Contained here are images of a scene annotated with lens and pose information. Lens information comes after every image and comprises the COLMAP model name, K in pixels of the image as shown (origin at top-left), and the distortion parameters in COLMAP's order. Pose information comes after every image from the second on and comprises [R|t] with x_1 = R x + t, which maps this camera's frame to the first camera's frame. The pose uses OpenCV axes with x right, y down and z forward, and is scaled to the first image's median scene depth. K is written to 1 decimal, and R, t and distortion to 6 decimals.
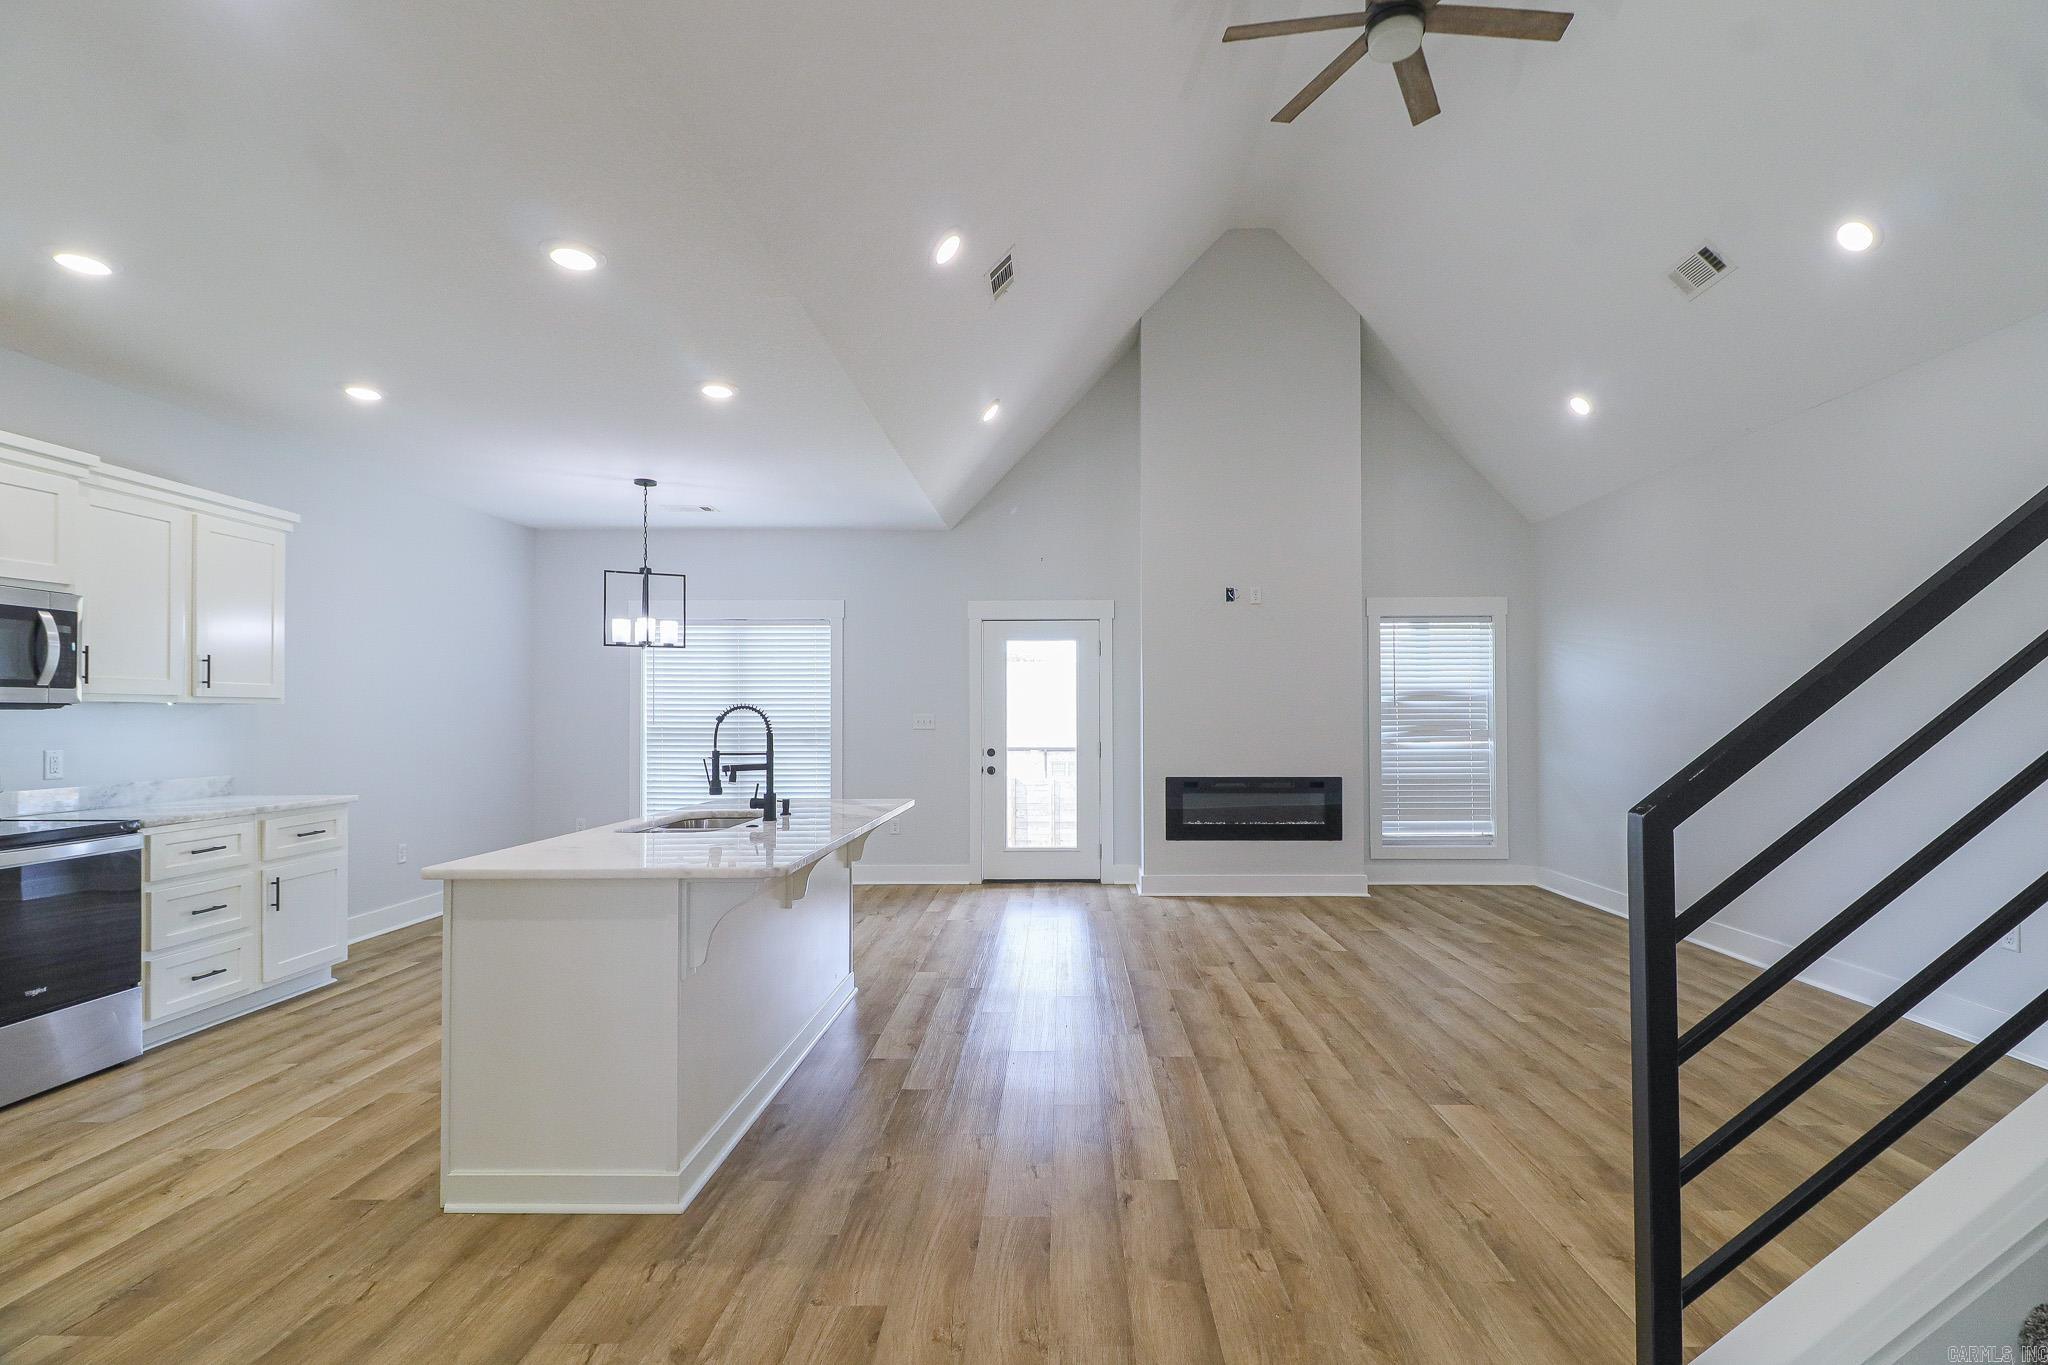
lens RADIAL K [[987.4, 0, 1036.2], [0, 987.4, 698.5], [0, 0, 1]] dist [0.001583, 0.000205]
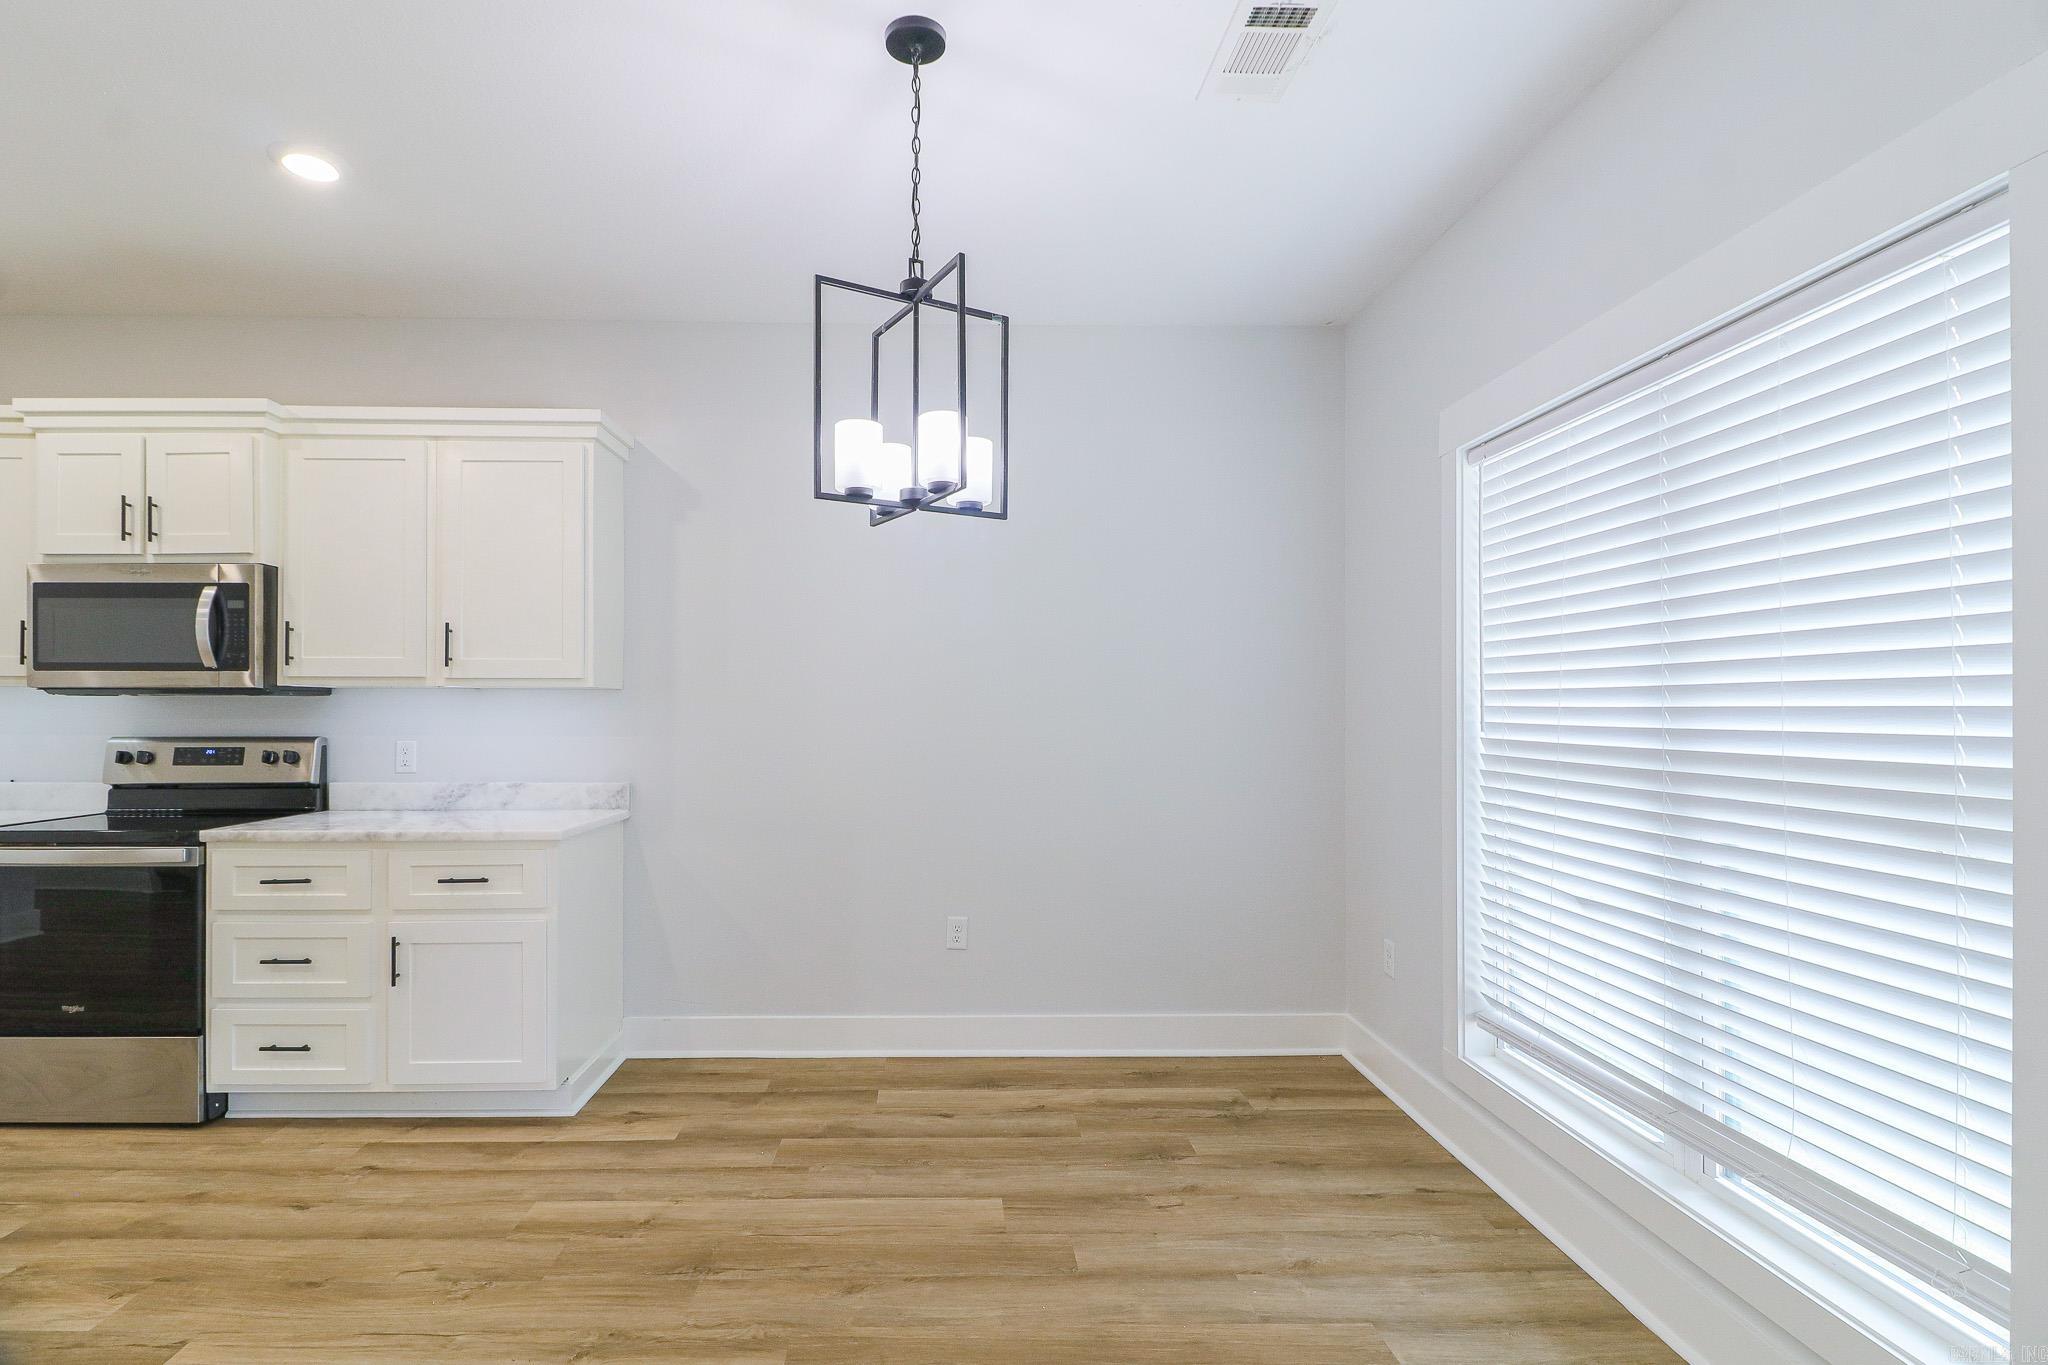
lens RADIAL K [[986.8, 0, 1098.4], [0, 986.8, 694.1], [0, 0, 1]] dist [0.001057, -0.000035]
pose [[0.046613, -0.007874, -0.998882, -0.038689], [0.012104, 0.999900, -0.007317, 0.015631], [0.998840, -0.011749, 0.046703, 1.024376]]
